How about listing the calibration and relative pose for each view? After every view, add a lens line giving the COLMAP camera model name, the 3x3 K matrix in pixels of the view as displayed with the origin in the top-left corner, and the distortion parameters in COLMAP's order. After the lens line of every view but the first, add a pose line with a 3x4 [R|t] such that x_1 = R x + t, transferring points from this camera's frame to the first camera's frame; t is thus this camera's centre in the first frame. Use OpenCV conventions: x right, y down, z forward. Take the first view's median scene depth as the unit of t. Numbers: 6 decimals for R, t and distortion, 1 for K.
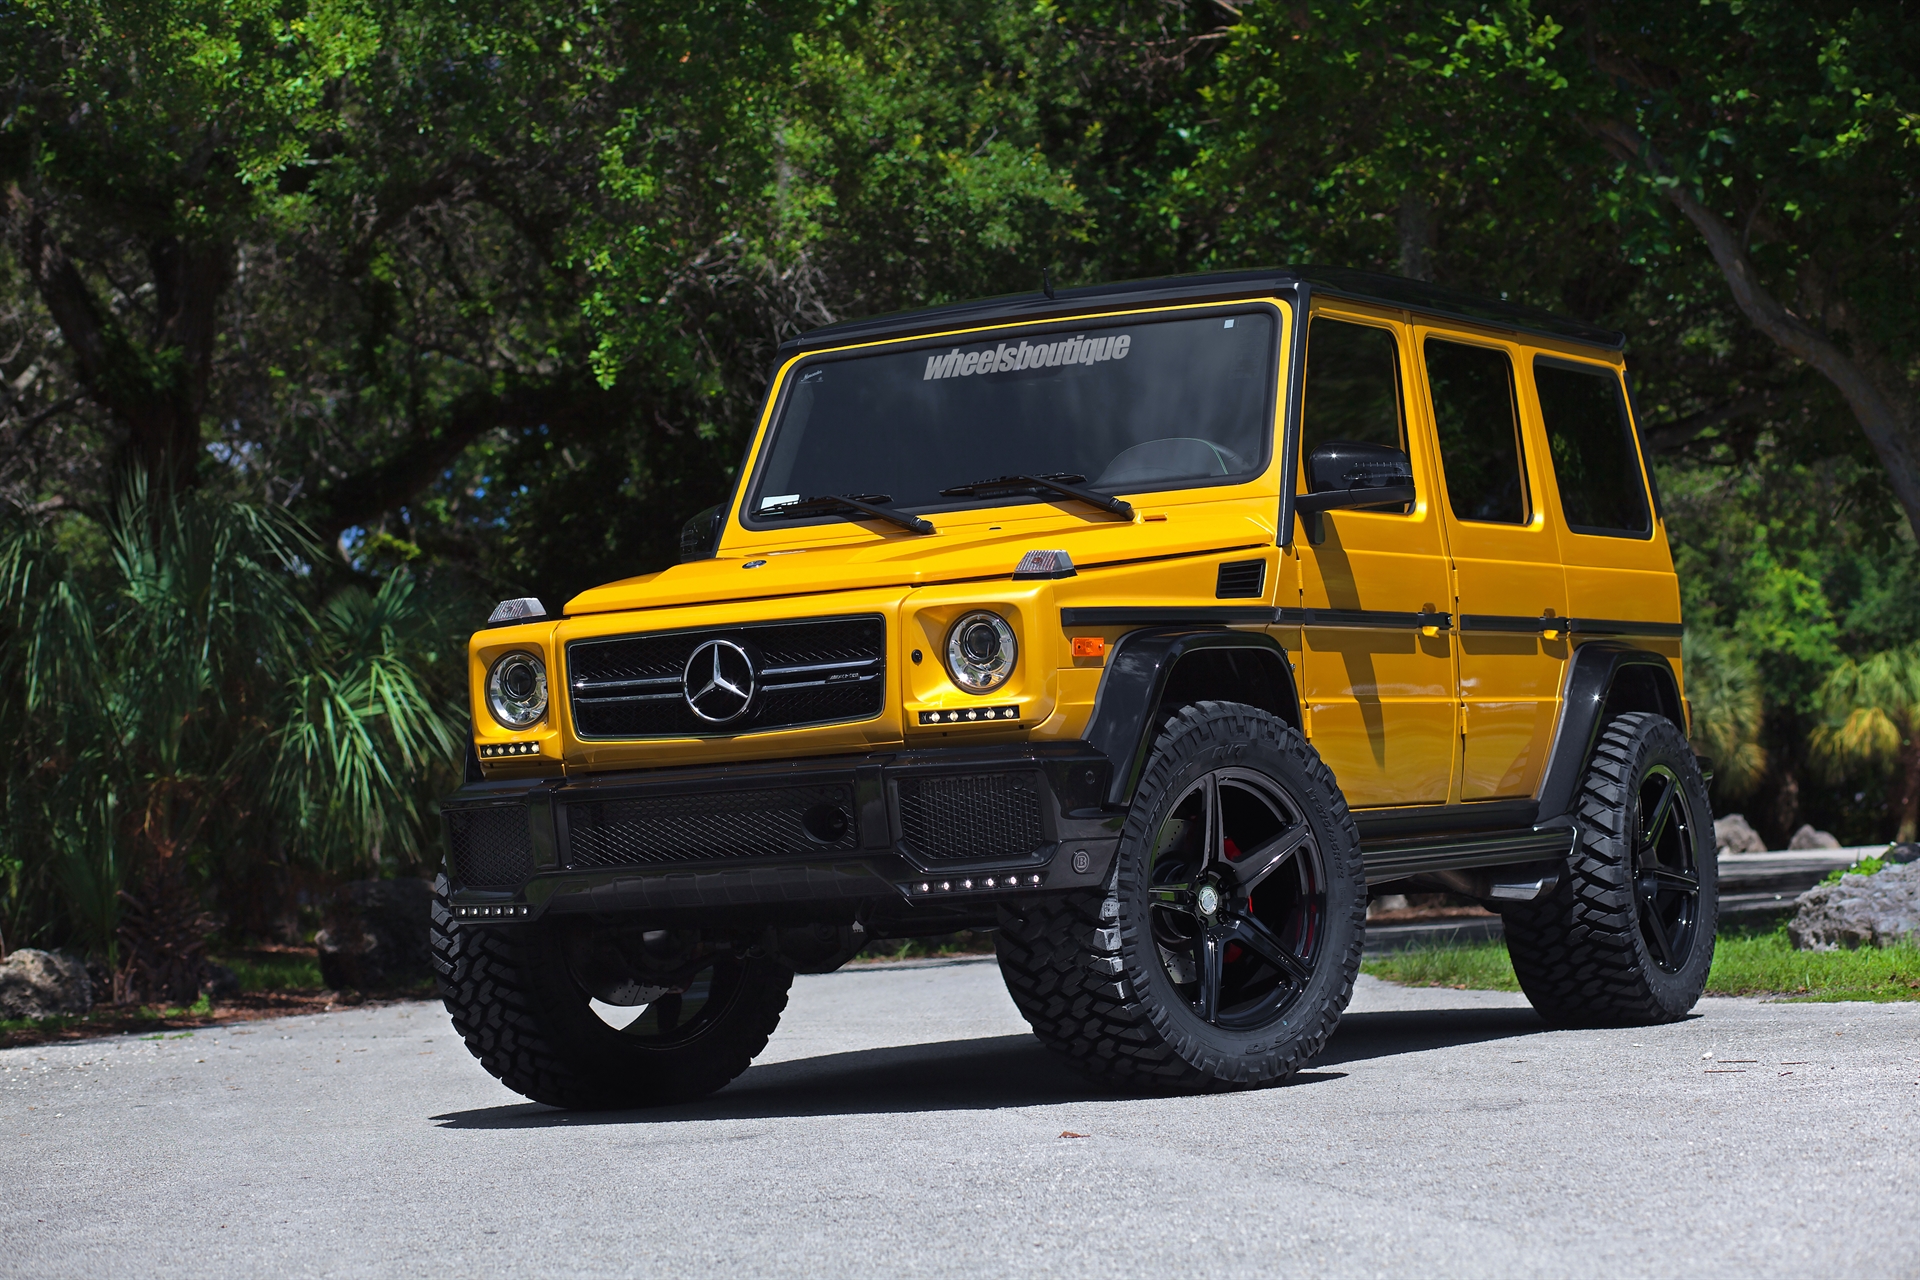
lens RADIAL K [[4335.7, 0, 960.0], [0, 4335.7, 640.0], [0, 0, 1]] dist [-0.094941, -0.022369]
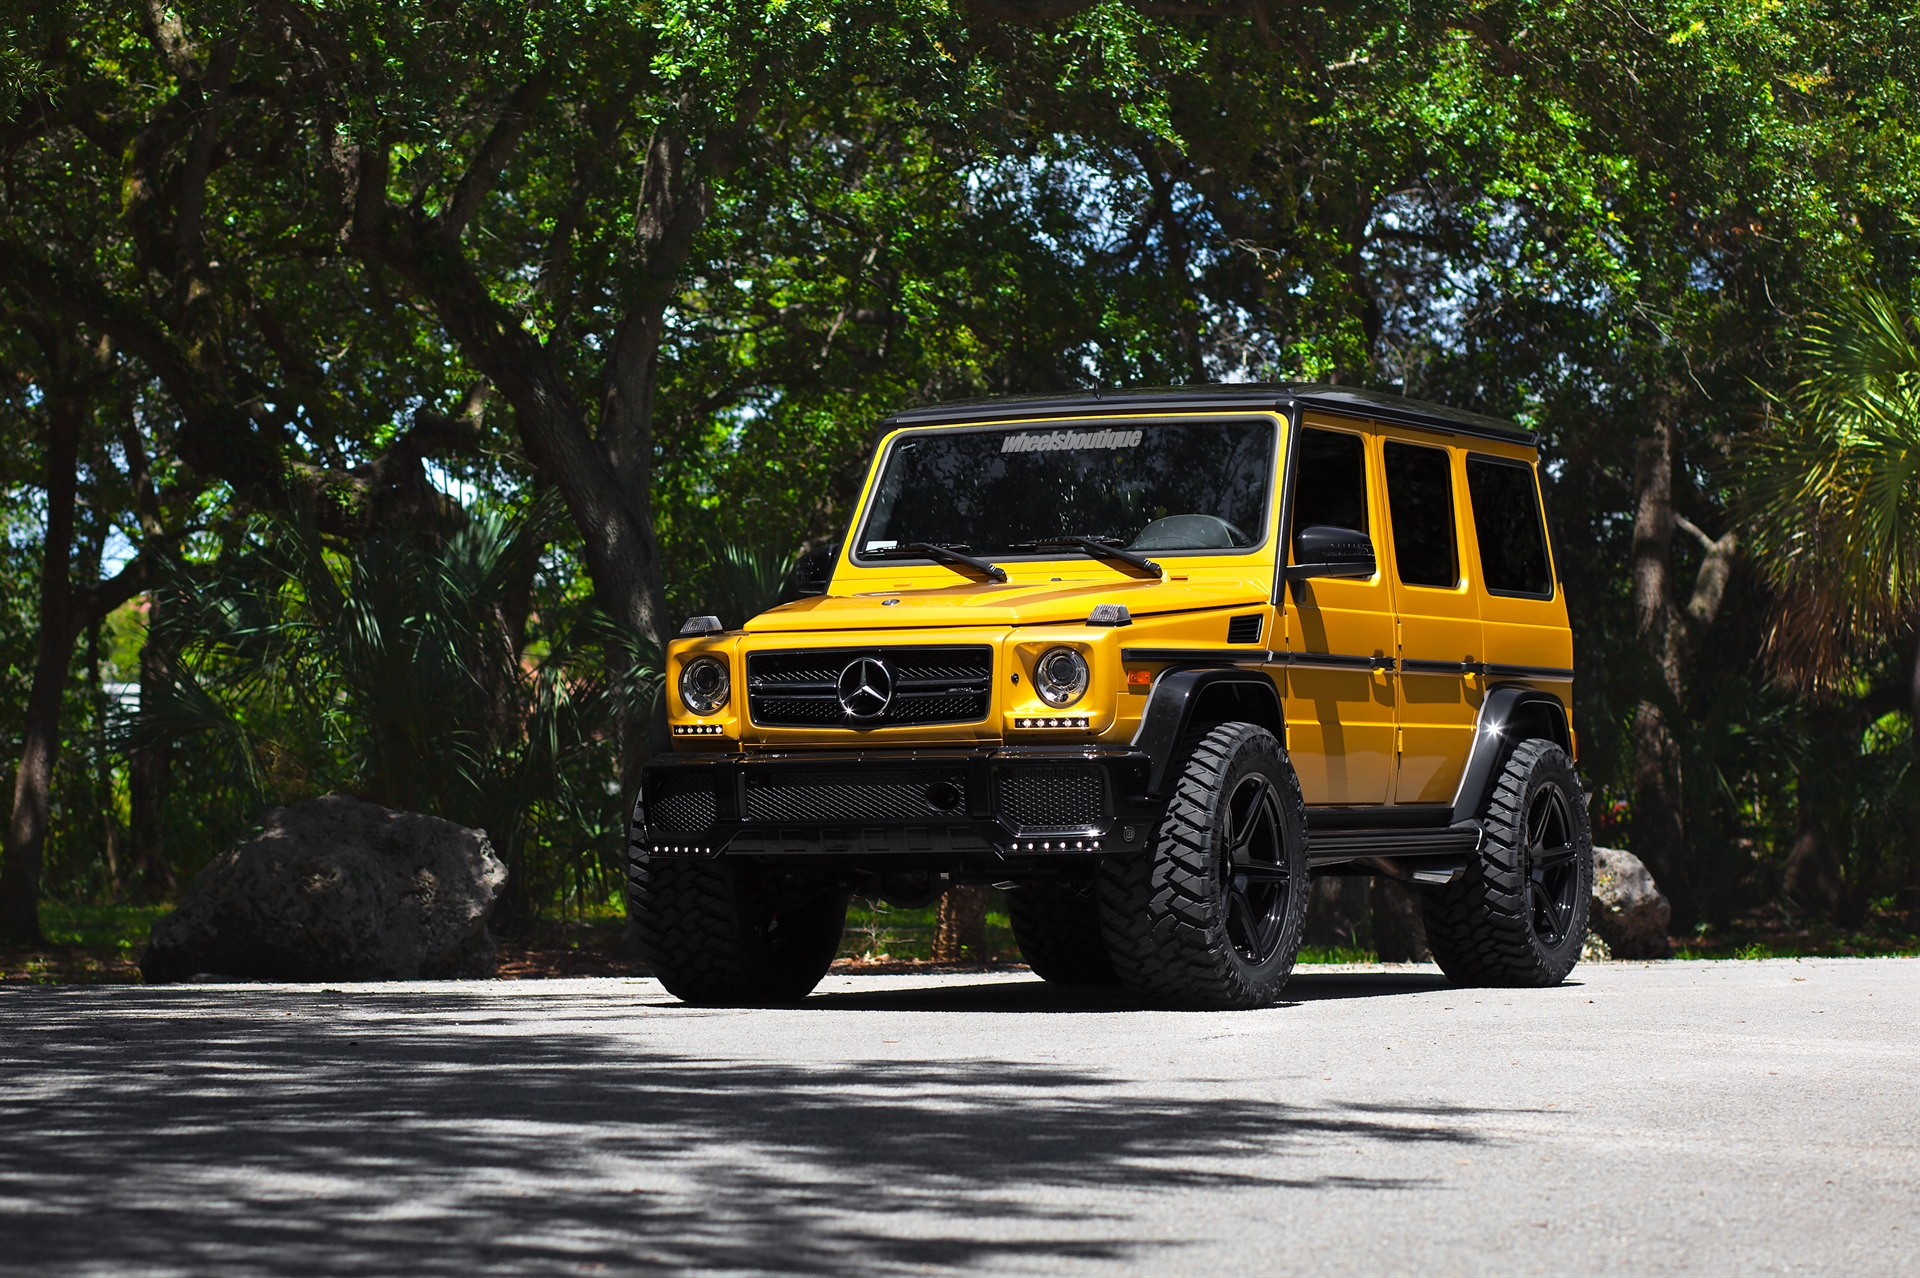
lens RADIAL K [[4677.2, 0, 960.0], [0, 4677.2, 639.0], [0, 0, 1]] dist [0.098608, 0.066150]
pose [[0.998083, 0.050467, 0.035818, -0.072320], [-0.050720, 0.998694, 0.006177, -0.015023], [-0.035460, -0.007982, 0.999339, -0.425500]]
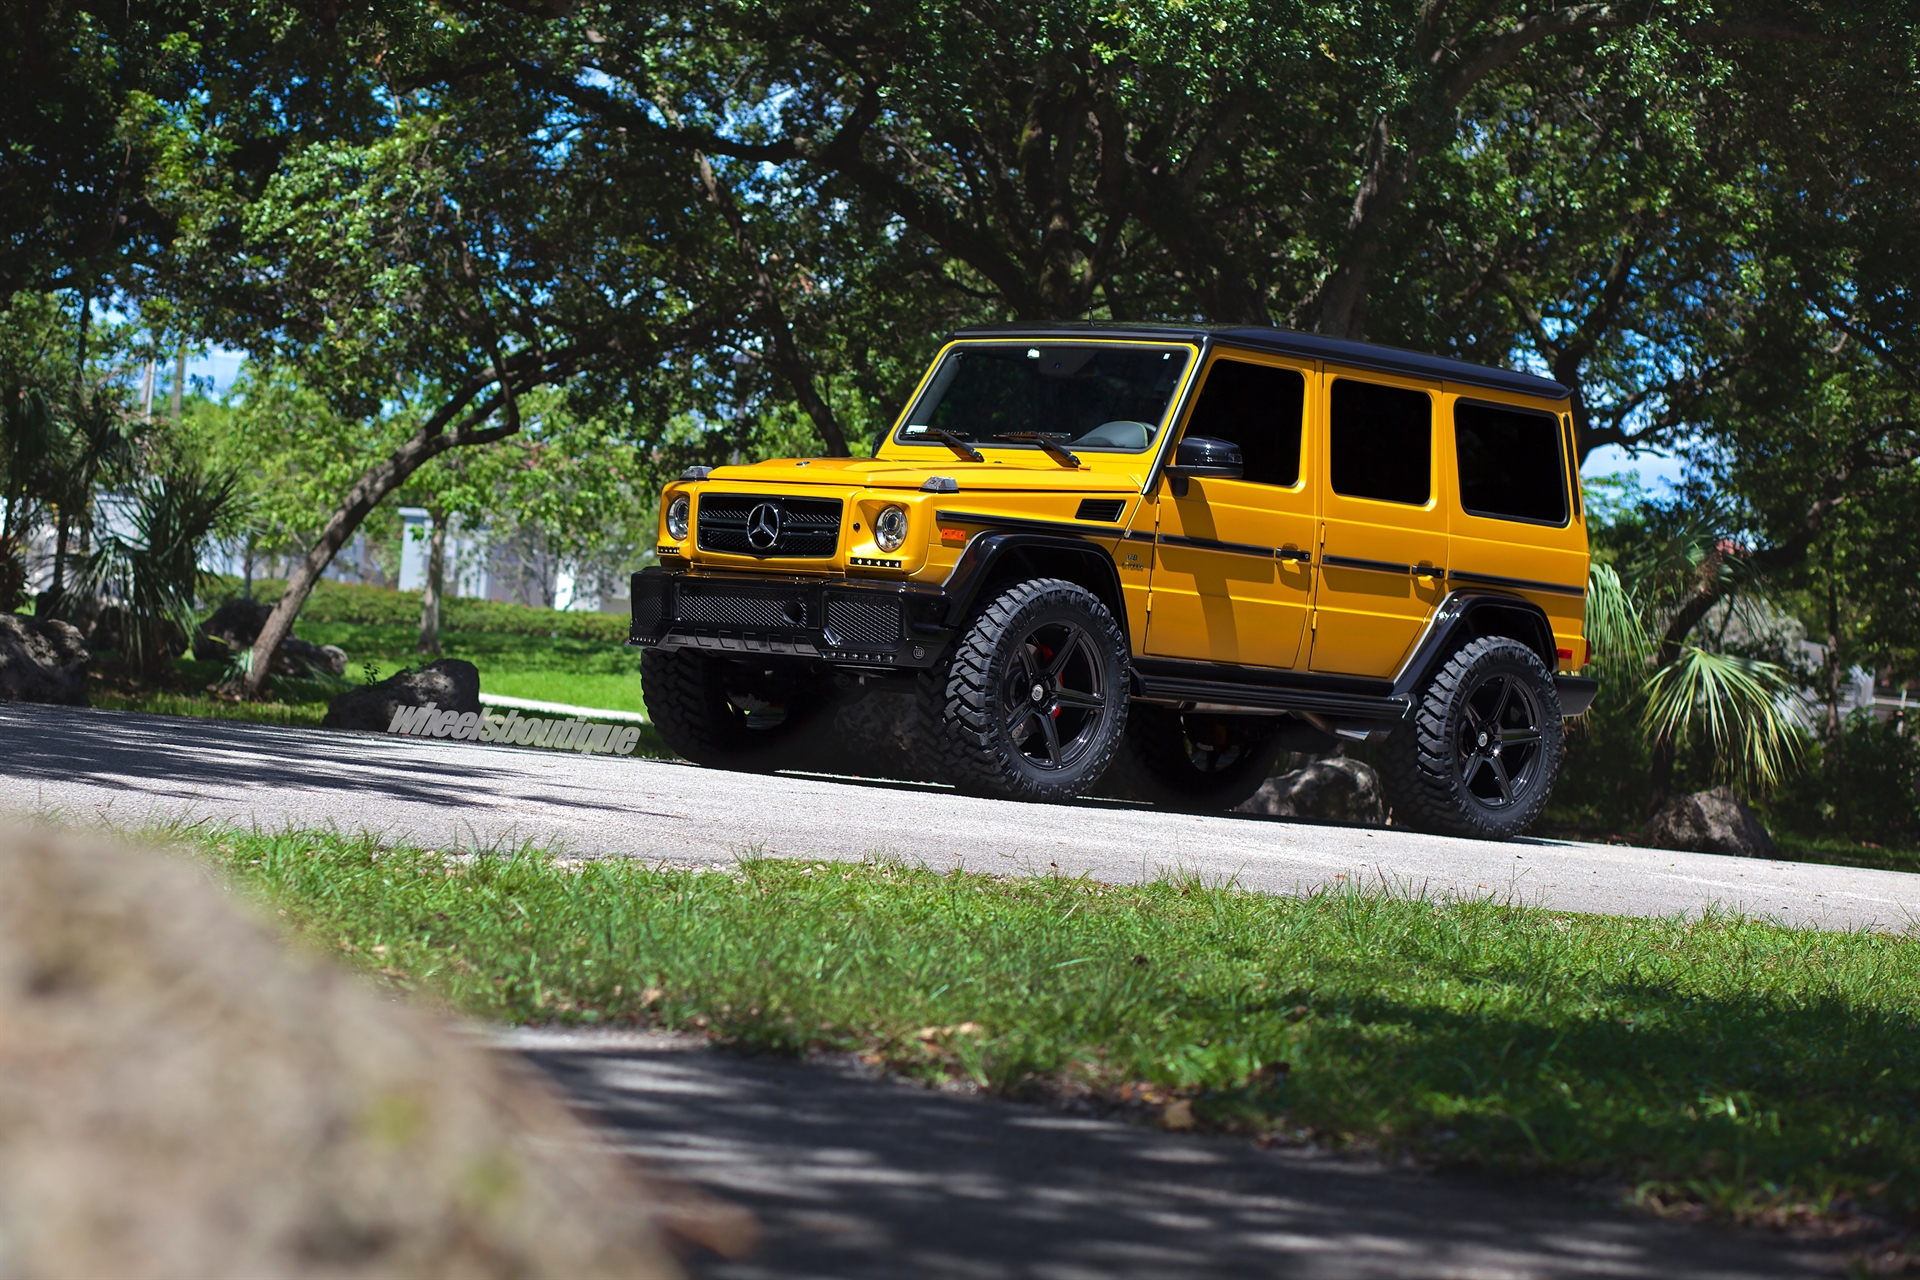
lens RADIAL K [[4335.7, 0, 960.0], [0, 4335.7, 640.0], [0, 0, 1]] dist [-0.094941, -0.022369]
pose [[0.953562, 0.140936, -0.266189, 0.456220], [-0.132767, 0.989958, 0.048533, -0.037522], [0.270356, -0.010938, 0.962698, -0.624977]]
